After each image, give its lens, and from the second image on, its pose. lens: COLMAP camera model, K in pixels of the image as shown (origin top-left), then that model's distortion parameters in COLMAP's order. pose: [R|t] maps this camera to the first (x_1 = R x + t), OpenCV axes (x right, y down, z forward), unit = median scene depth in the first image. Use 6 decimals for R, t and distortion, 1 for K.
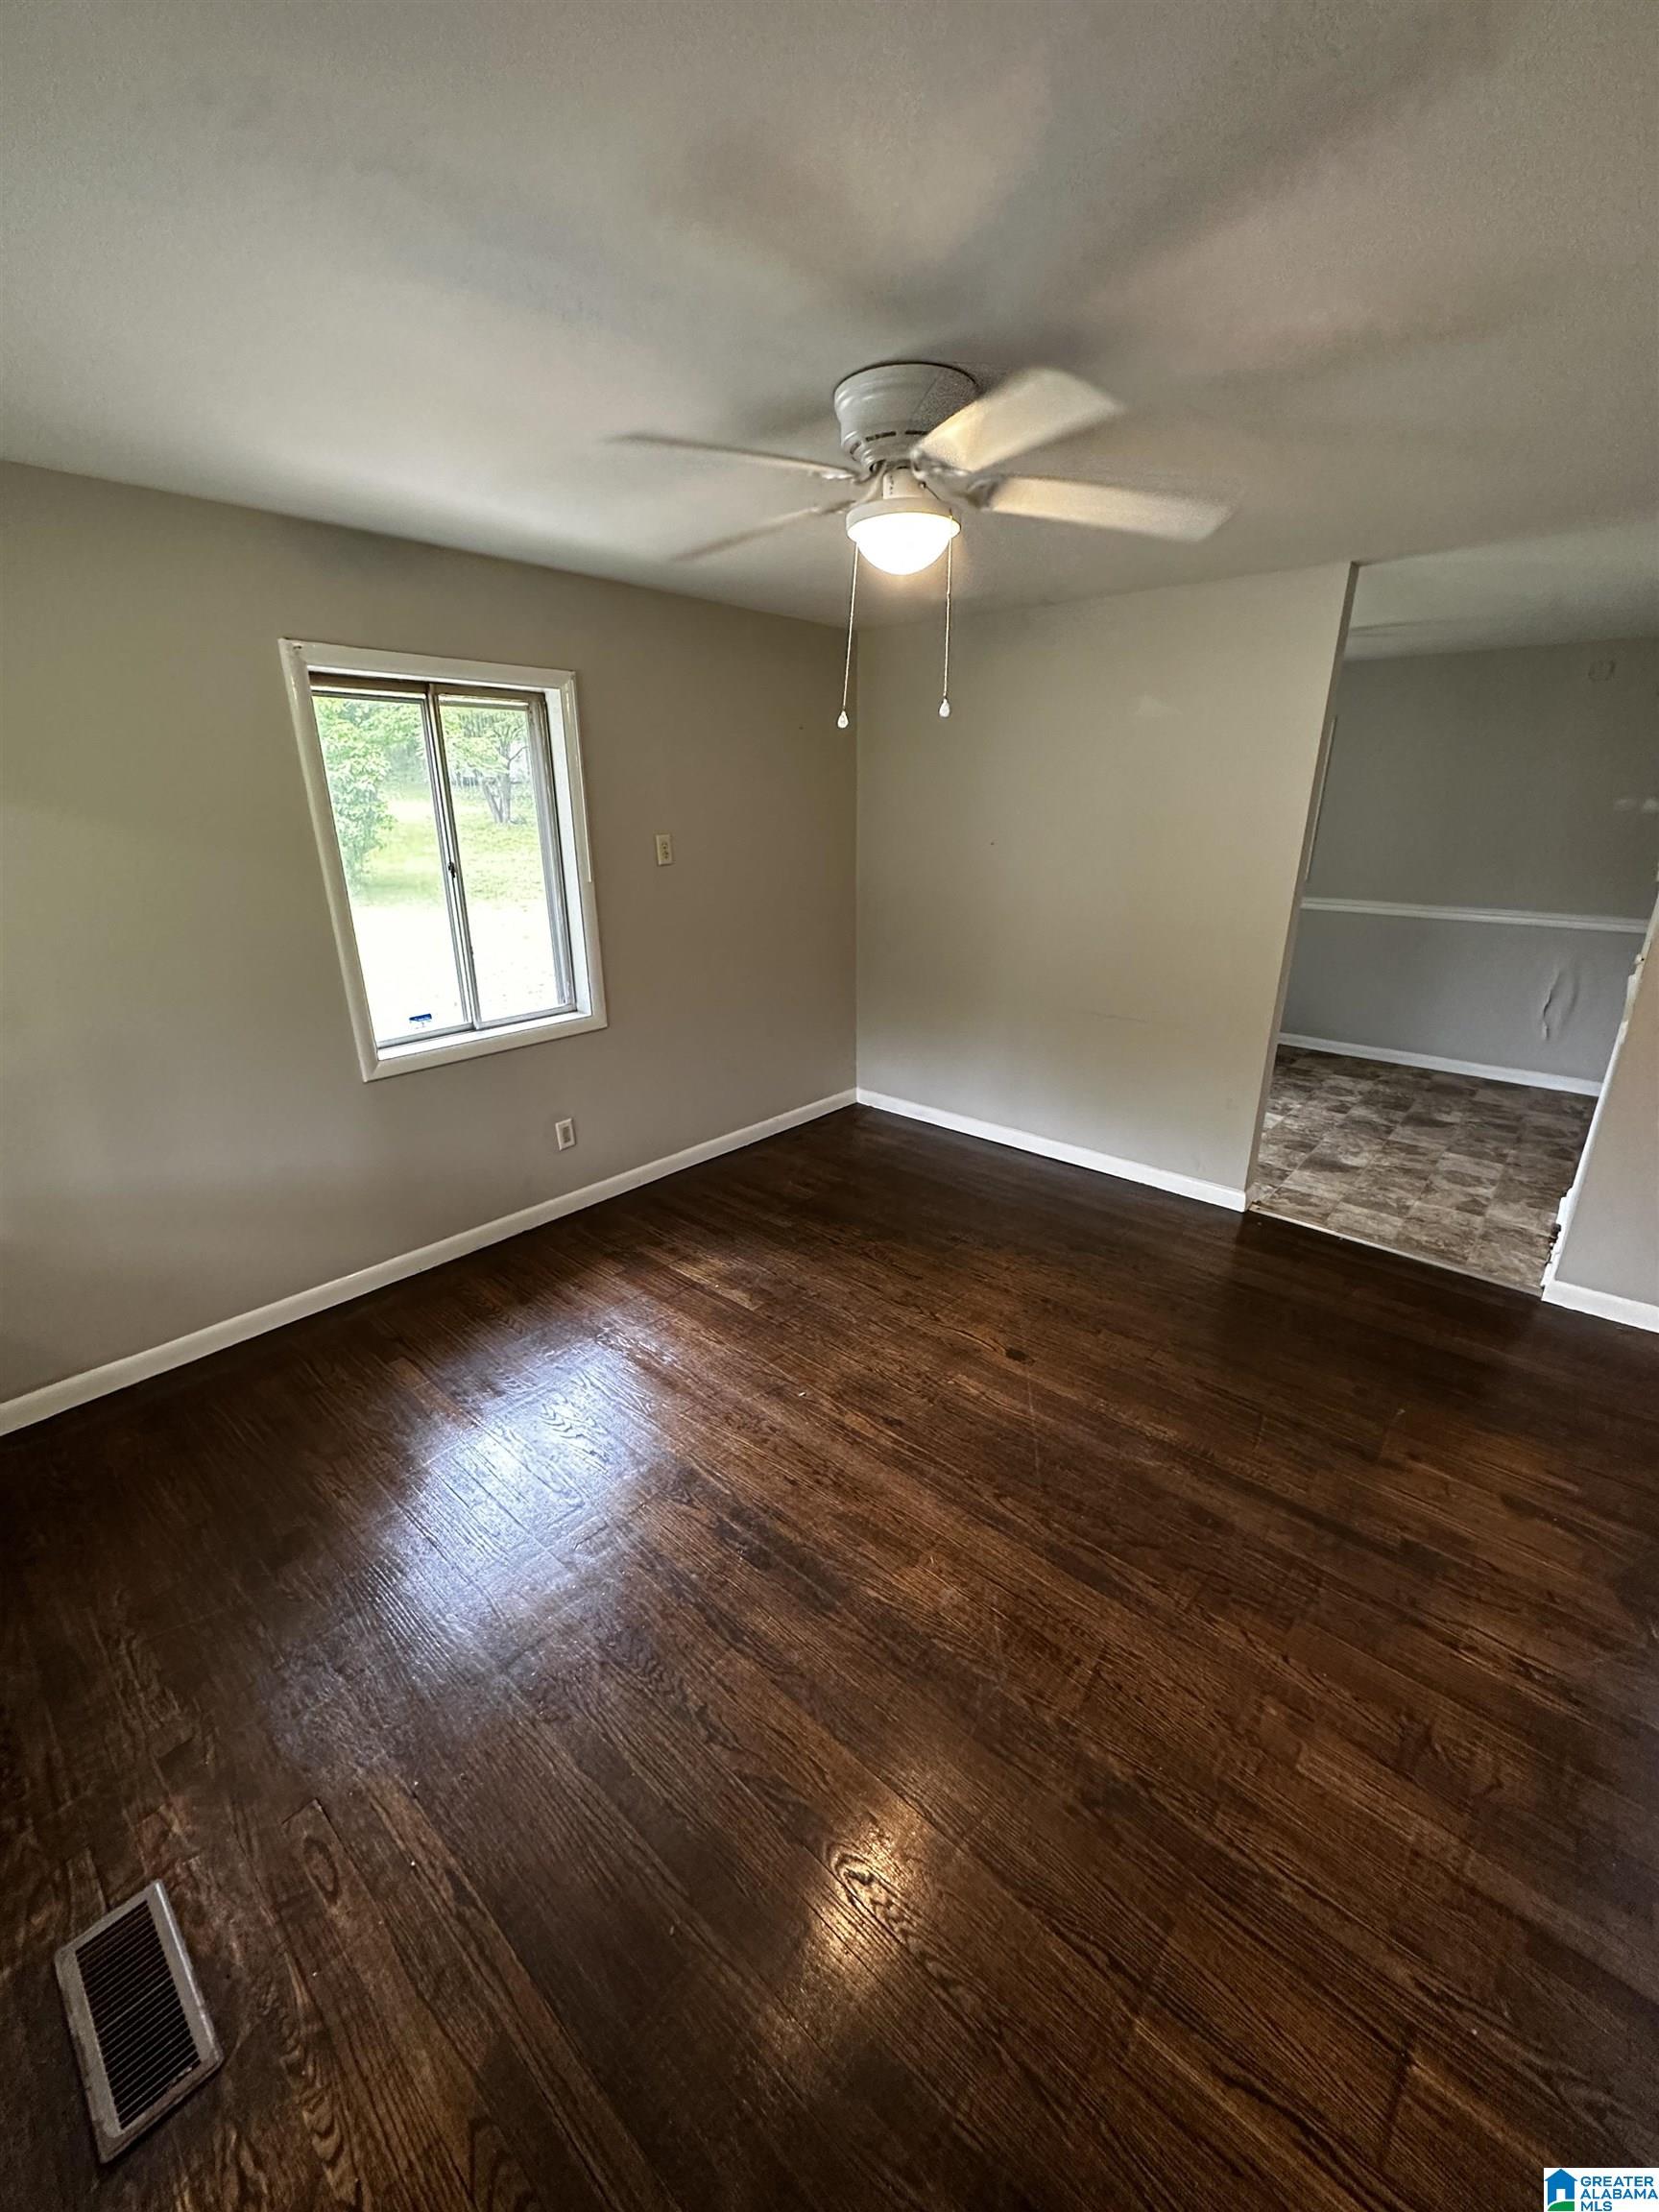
lens RADIAL K [[885.6, 0, 840.7], [0, 885.6, 1099.9], [0, 0, 1]] dist [-0.001609, -0.000009]
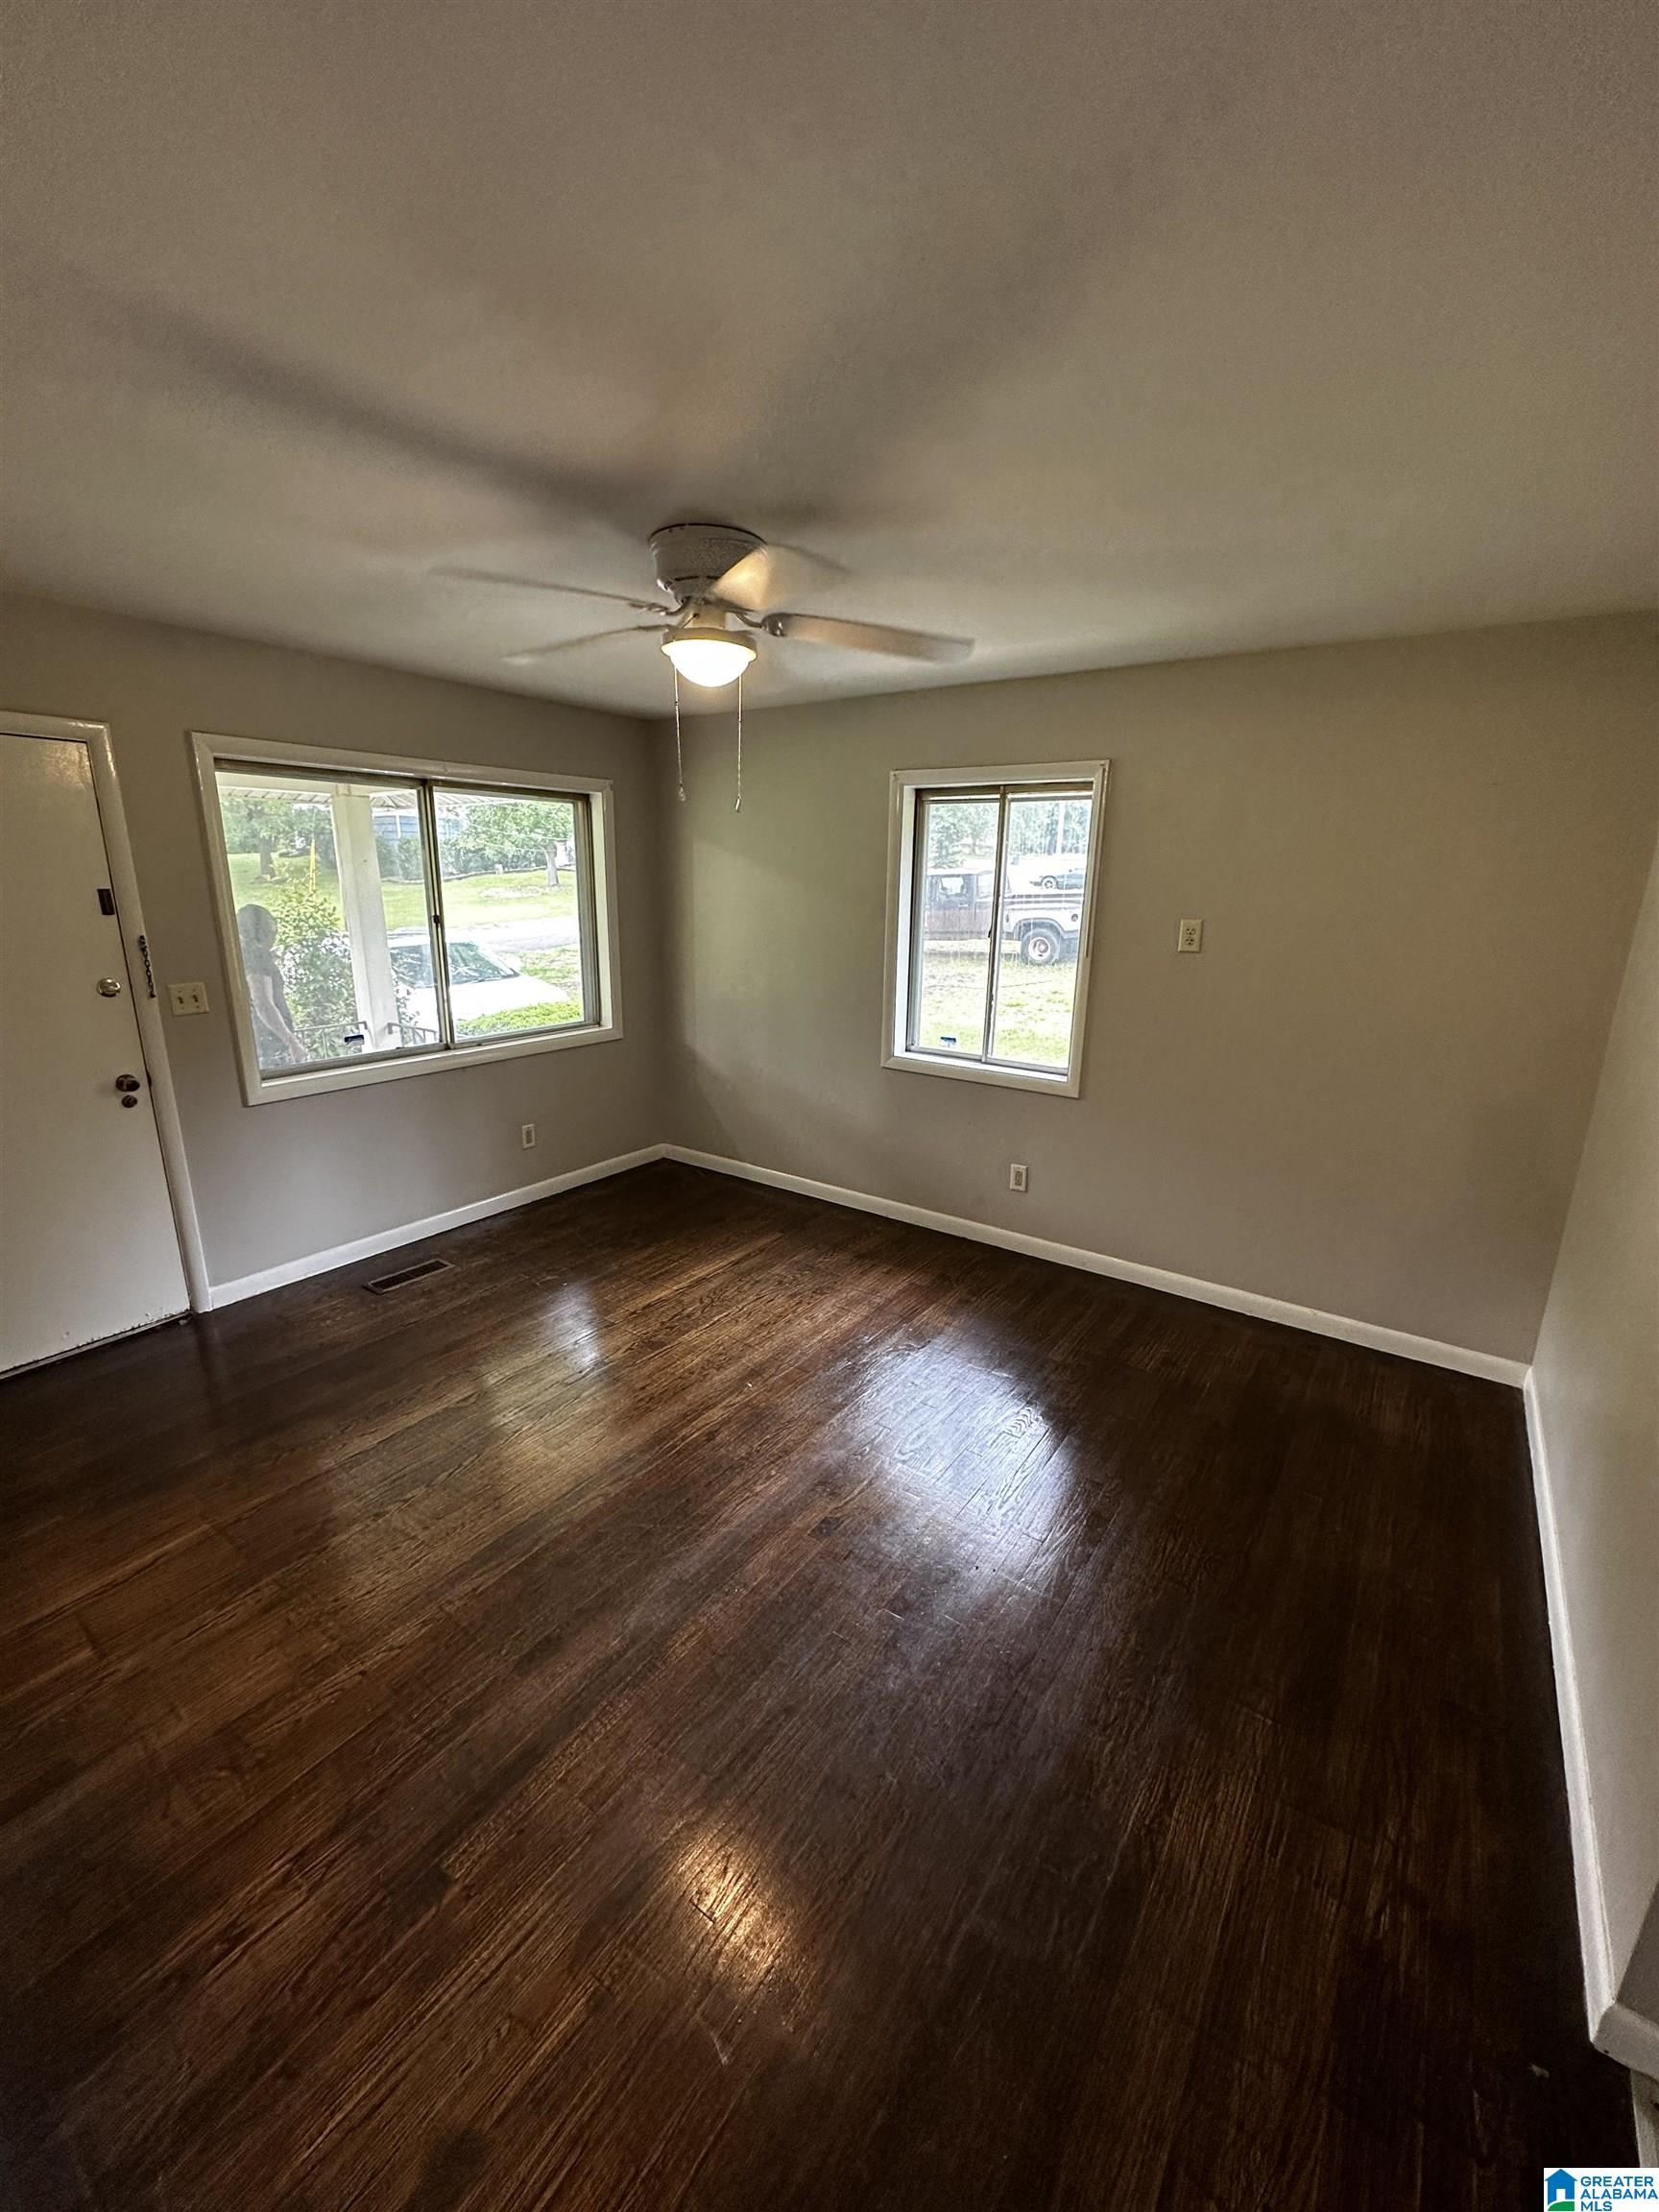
lens RADIAL K [[885.6, 0, 824.3], [0, 885.6, 1104.4], [0, 0, 1]] dist [-0.001609, -0.000009]
pose [[0.098096, 0.256363, -0.961590, 1.186712], [-0.340102, 0.916709, 0.209702, -0.328962], [0.935258, 0.306468, 0.177115, 0.958315]]
